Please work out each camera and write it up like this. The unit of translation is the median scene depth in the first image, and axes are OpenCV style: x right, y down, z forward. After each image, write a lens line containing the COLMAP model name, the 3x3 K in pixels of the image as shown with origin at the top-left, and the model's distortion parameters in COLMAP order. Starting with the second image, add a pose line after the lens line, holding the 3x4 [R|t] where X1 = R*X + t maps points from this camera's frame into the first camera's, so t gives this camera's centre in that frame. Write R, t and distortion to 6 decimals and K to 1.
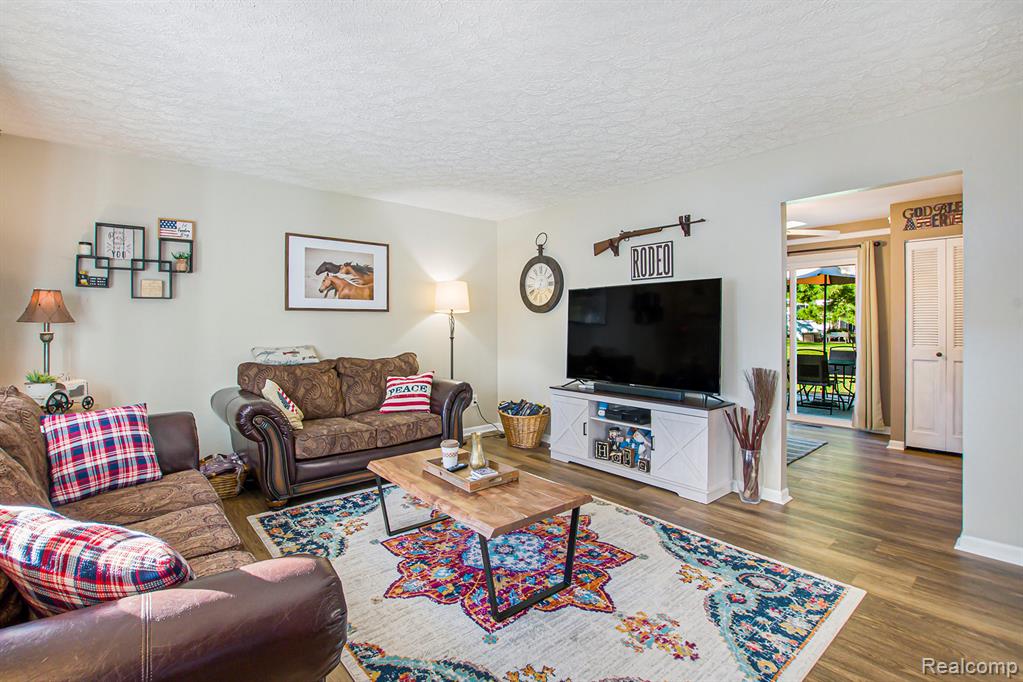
lens RADIAL K [[450.6, 0, 507.8], [0, 450.6, 326.3], [0, 0, 1]] dist [-0.028020, 0.000190]
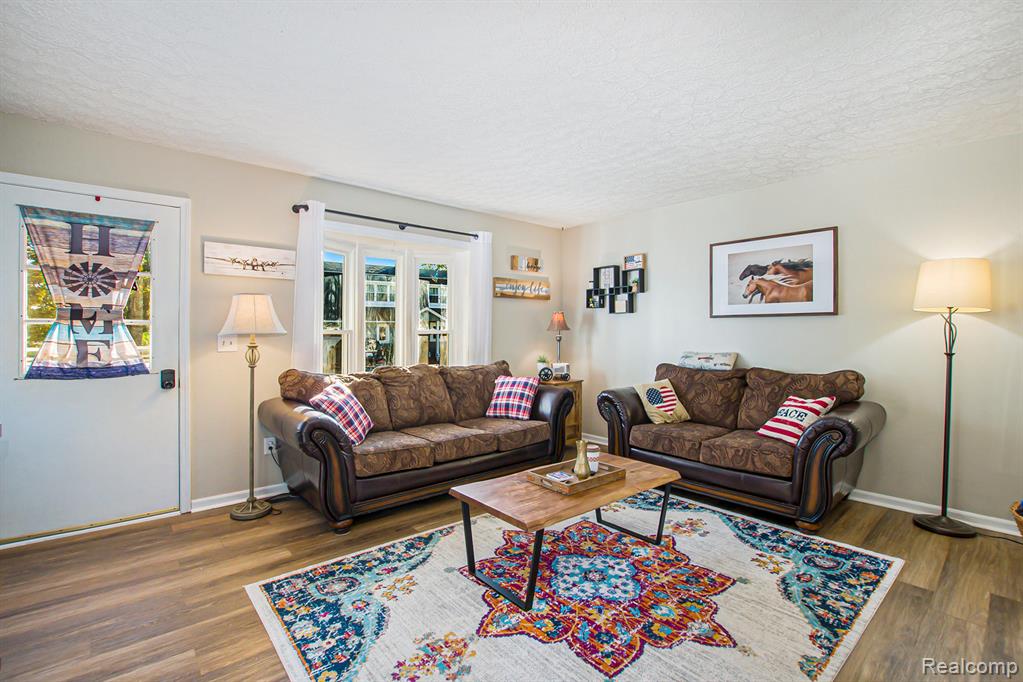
lens RADIAL K [[464.1, 0, 511.5], [0, 464.1, 341.0], [0, 0, 1]] dist [-0.028873, 0.000110]
pose [[0.027598, 0.020721, -0.999404, 0.897739], [-0.003874, 0.999780, 0.020622, -0.003597], [0.999612, 0.003302, 0.027672, 0.777207]]
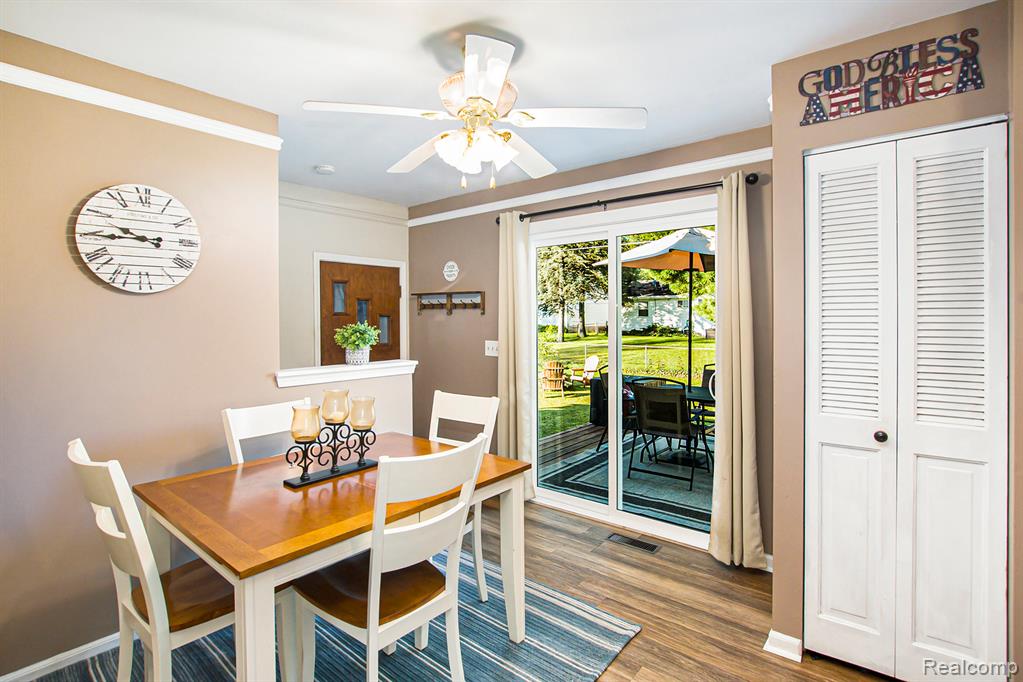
lens RADIAL K [[492.4, 0, 514.1], [0, 492.4, 322.5], [0, 0, 1]] dist [-0.028935, -0.000177]
pose [[0.979828, -0.002372, 0.199827, 0.261334], [0.002113, 0.999997, 0.001512, -0.017499], [-0.199830, -0.001060, 0.979830, 0.291266]]
